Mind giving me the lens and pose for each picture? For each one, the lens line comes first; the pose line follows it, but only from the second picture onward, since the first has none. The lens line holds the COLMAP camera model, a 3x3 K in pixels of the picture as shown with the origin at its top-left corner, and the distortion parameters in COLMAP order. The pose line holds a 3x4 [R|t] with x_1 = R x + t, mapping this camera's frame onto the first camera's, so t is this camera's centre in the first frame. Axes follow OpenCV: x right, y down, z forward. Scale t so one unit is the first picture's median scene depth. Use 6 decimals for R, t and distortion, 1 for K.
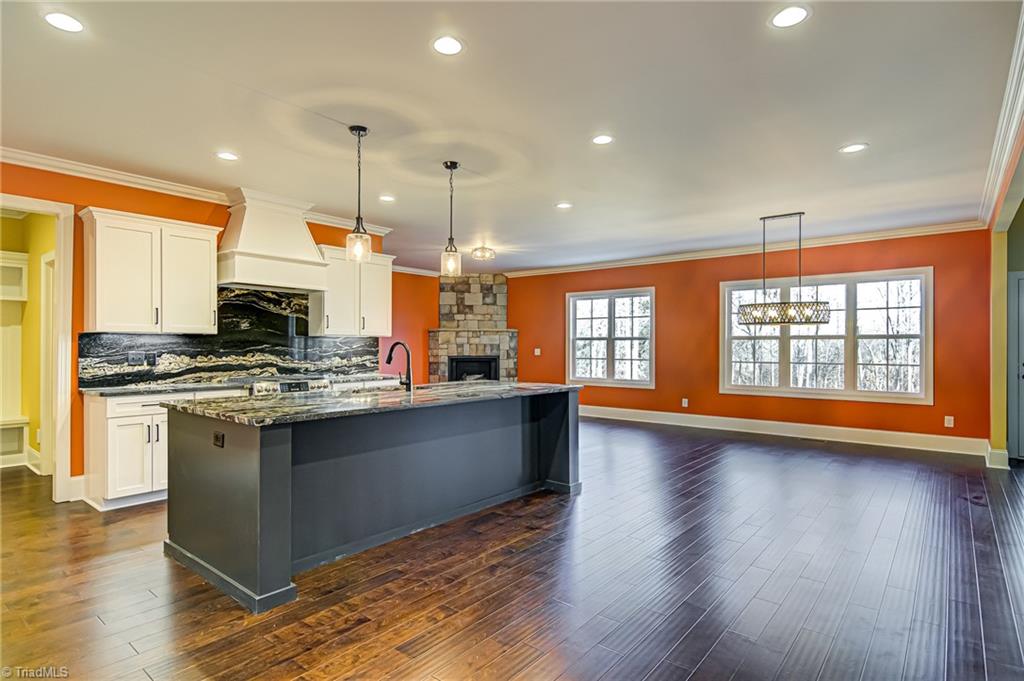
lens RADIAL K [[532.3, 0, 510.8], [0, 532.3, 342.7], [0, 0, 1]] dist [0.021485, -0.020574]
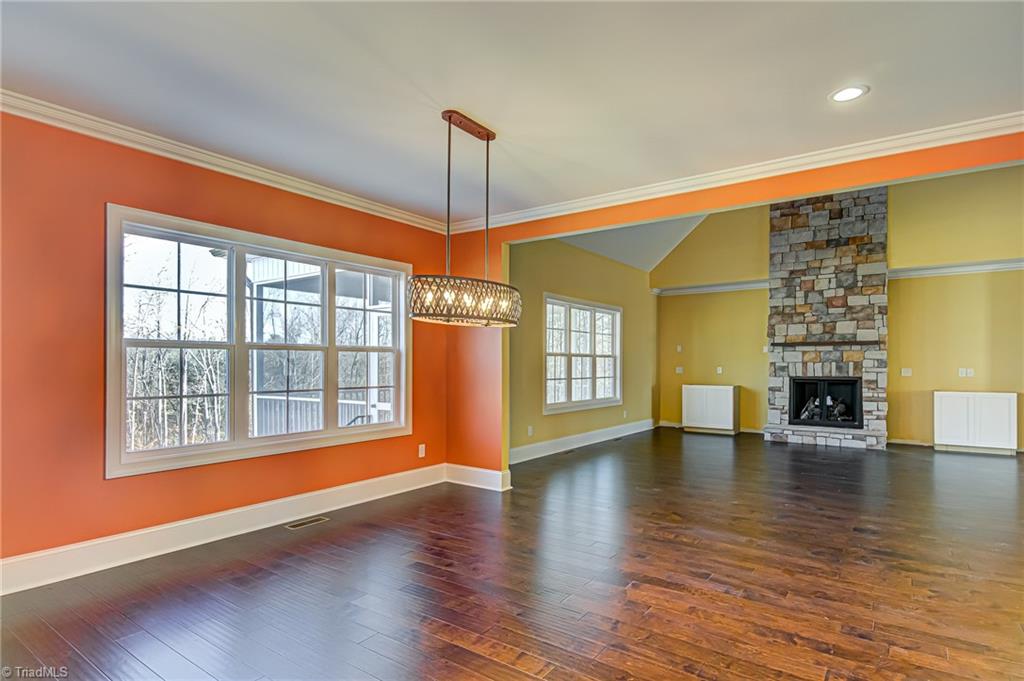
lens RADIAL K [[543.4, 0, 507.2], [0, 543.4, 361.8], [0, 0, 1]] dist [0.003968, -0.001380]
pose [[-0.060544, 0.002449, 0.998162, -0.054504], [-0.007648, 0.999966, -0.002917, 0.009842], [-0.998136, -0.007810, -0.060524, 1.009790]]
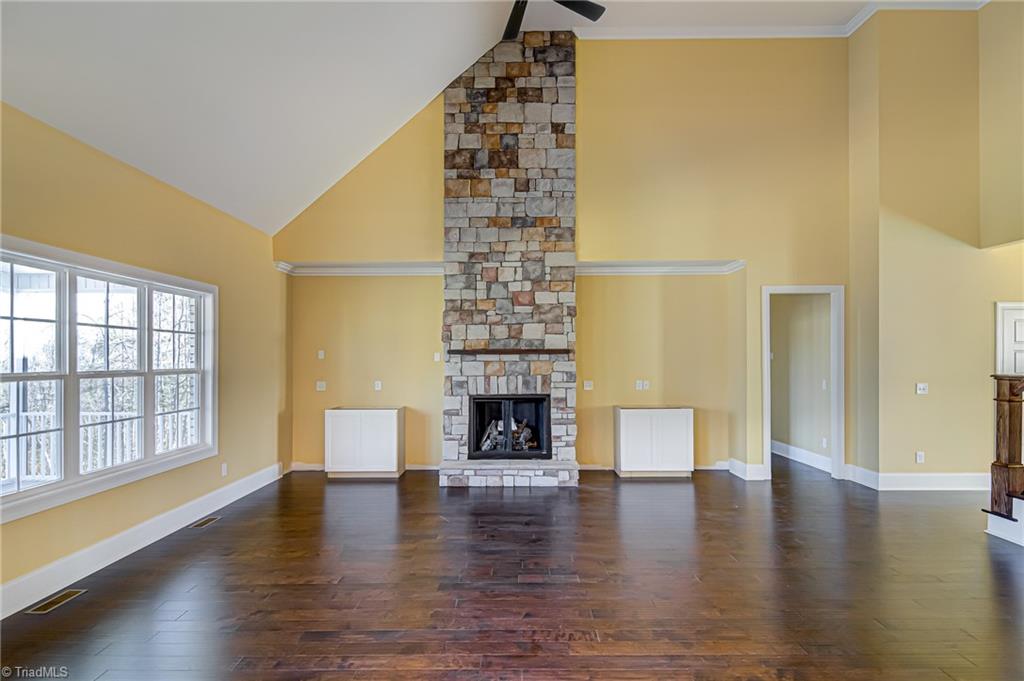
lens RADIAL K [[543.1, 0, 511.9], [0, 543.1, 355.9], [0, 0, 1]] dist [0.023066, -0.000871]
pose [[-0.631694, 0.001842, 0.775216, 0.488688], [-0.002686, 0.999986, -0.004565, -0.036546], [-0.775213, -0.004966, -0.631680, 0.772590]]
